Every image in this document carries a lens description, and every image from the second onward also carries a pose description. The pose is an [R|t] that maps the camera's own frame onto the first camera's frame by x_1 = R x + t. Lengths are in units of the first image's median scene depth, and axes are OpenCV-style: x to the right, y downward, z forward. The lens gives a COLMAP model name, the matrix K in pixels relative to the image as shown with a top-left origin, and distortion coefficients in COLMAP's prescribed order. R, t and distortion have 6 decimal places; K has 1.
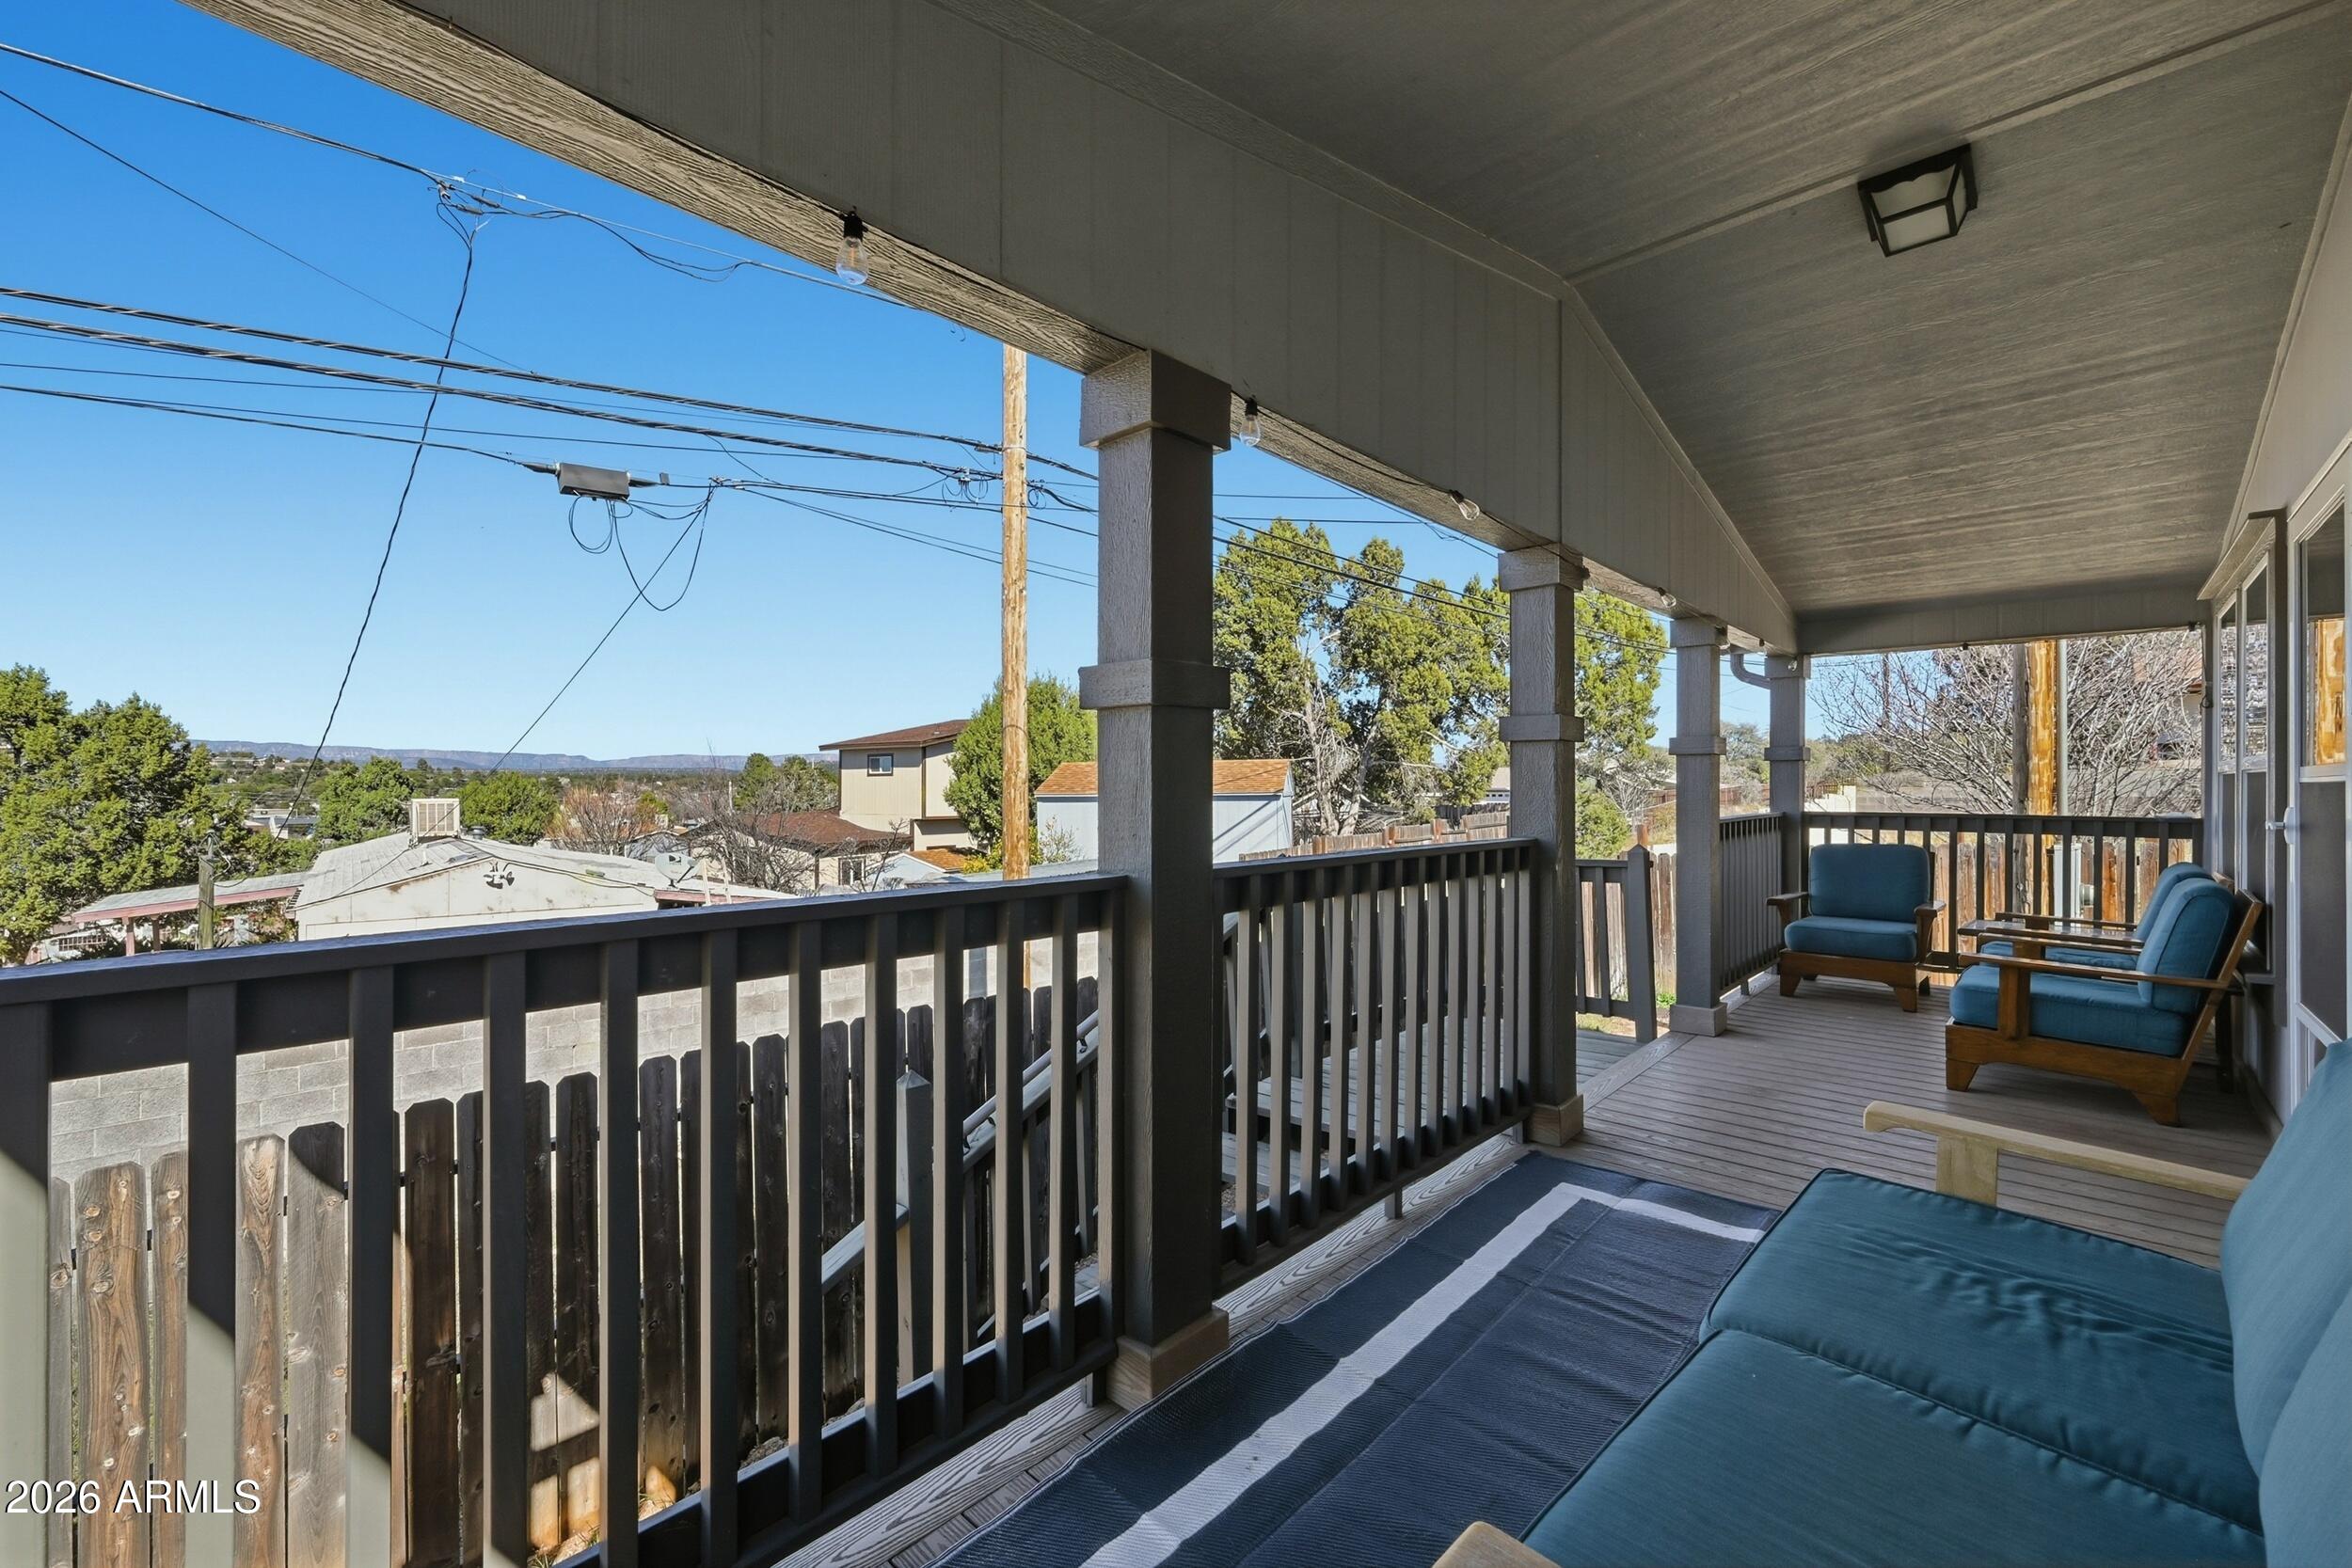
lens RADIAL K [[977.5, 0, 1176.0], [0, 977.5, 784.0], [0, 0, 1]] dist [-0.000643, -0.000025]
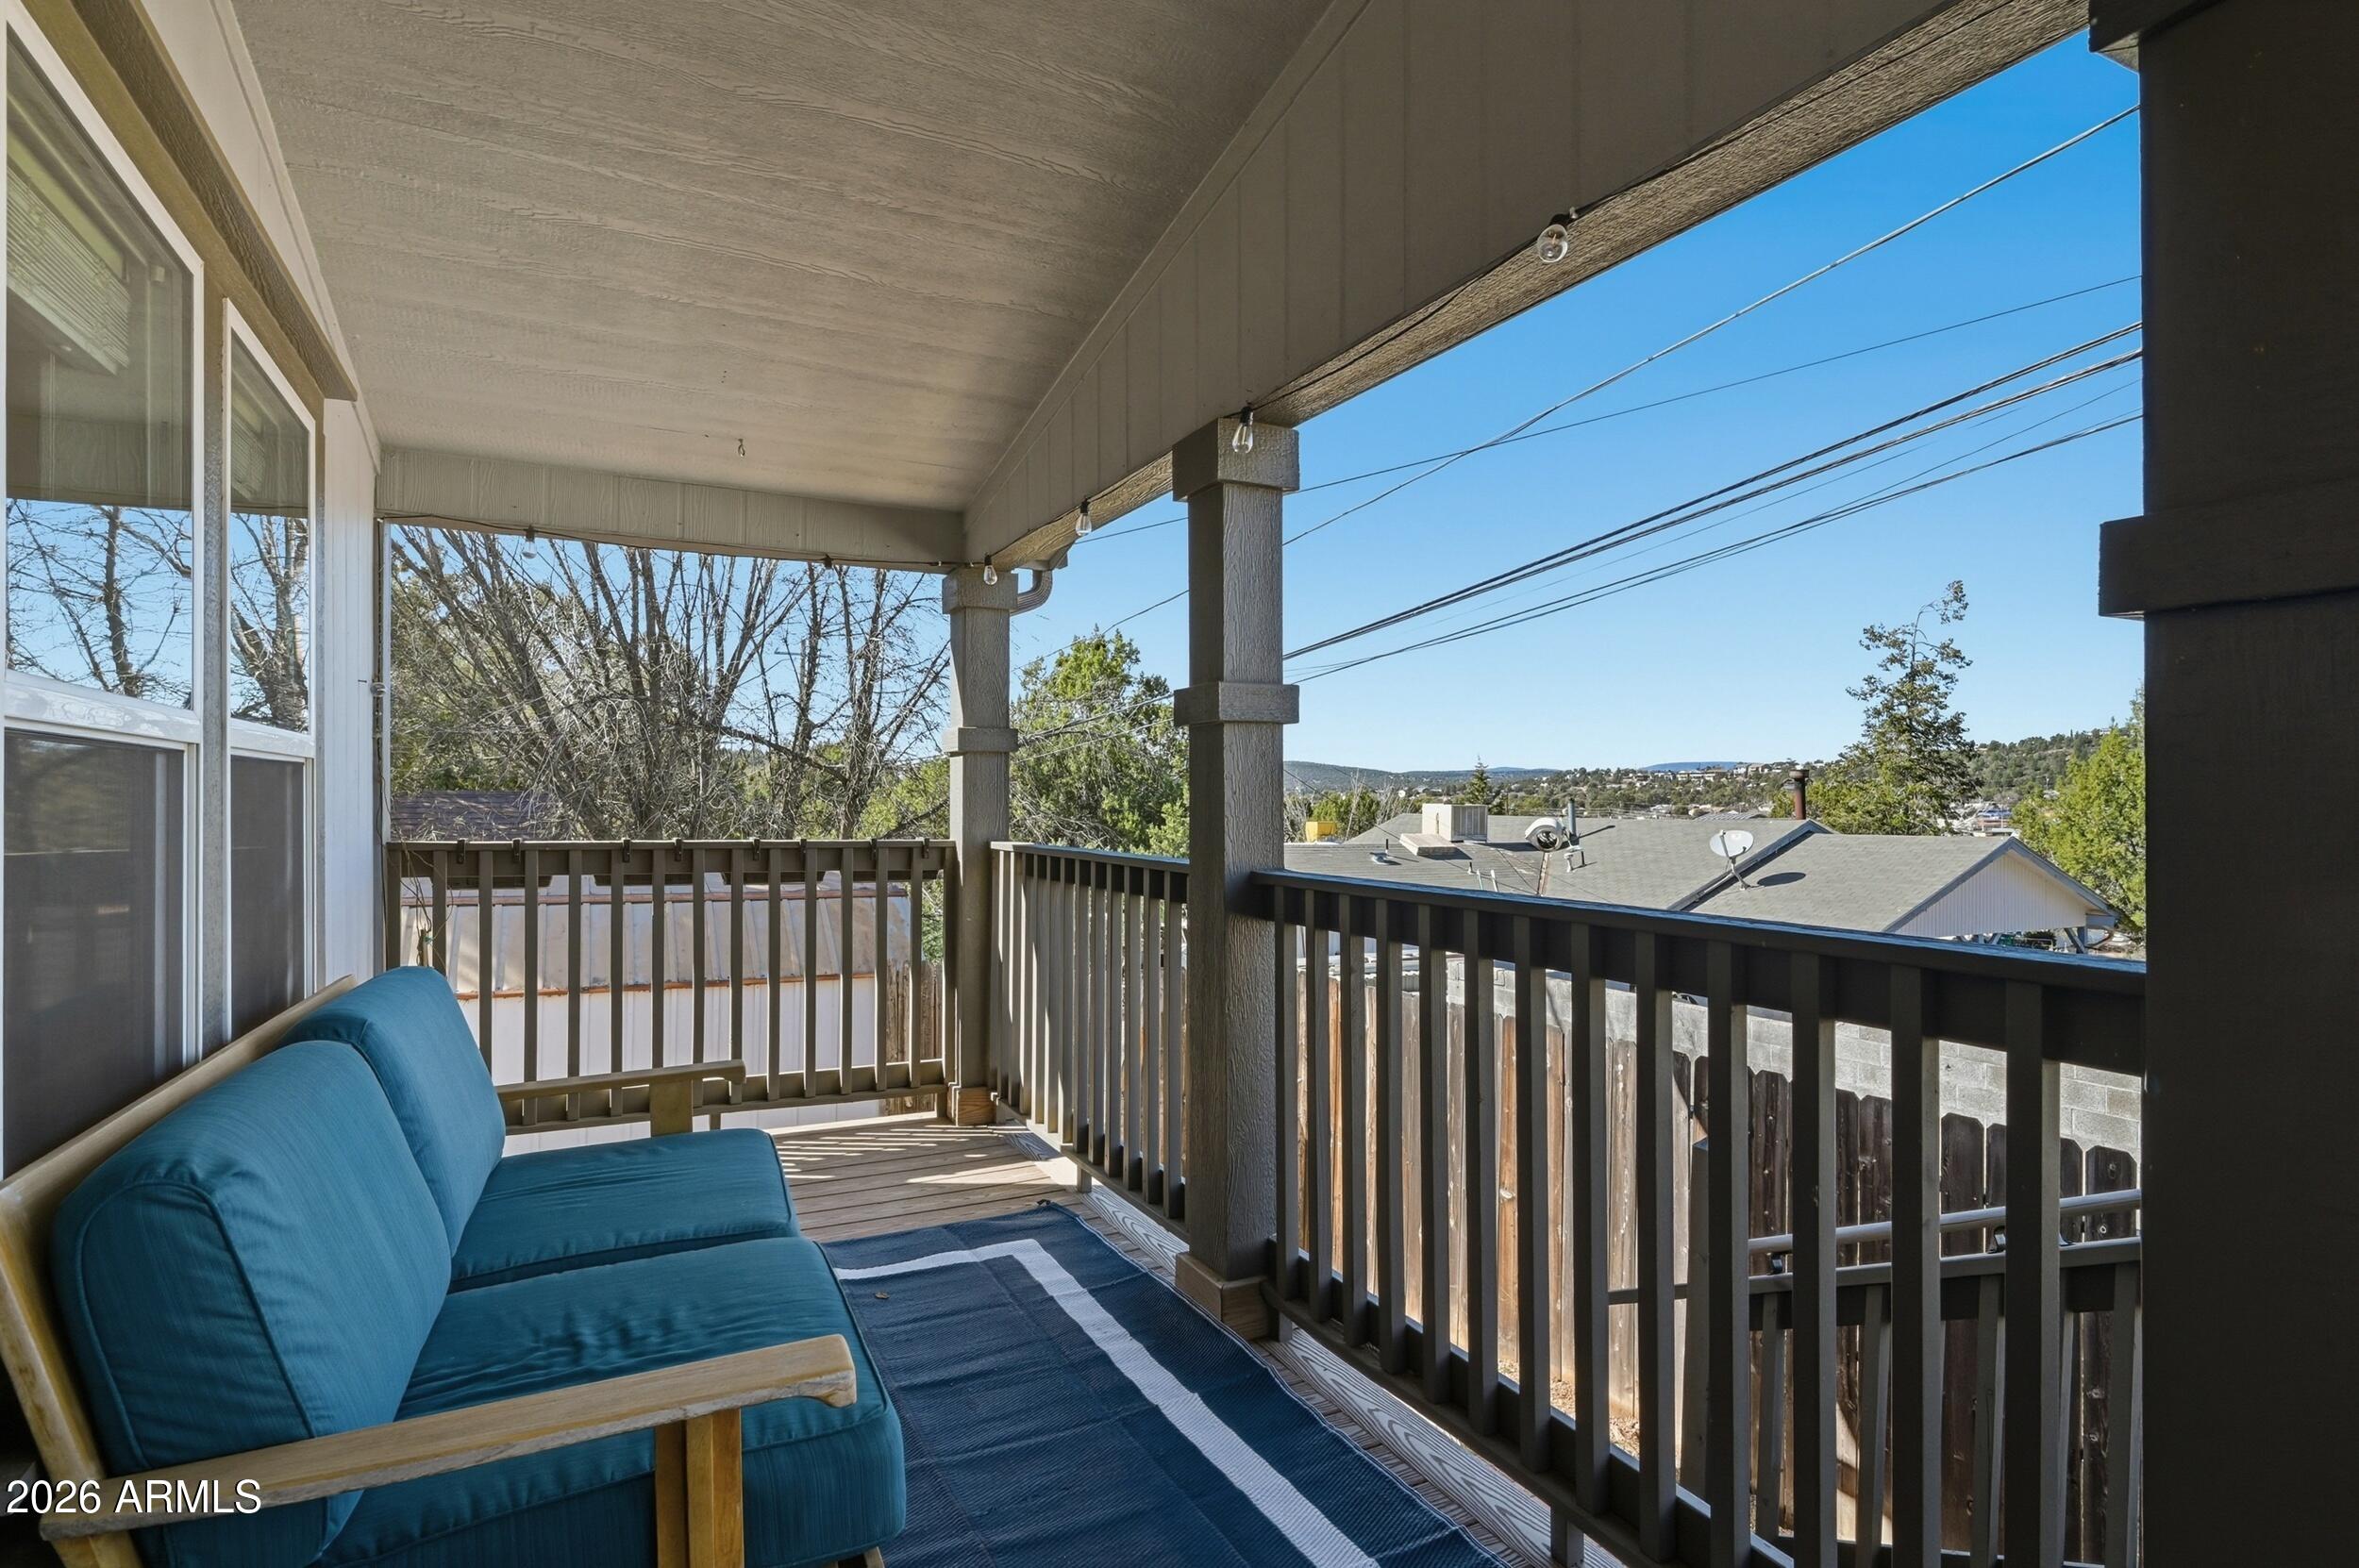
lens RADIAL K [[1296.9, 0, 1231.3], [0, 1296.9, 787.1], [0, 0, 1]] dist [-0.002632, -0.000246]
pose [[-0.350824, -0.005873, -0.936423, 1.171259], [0.005040, 0.999954, -0.008160, 0.005937], [0.936428, -0.007582, -0.350778, 1.288277]]
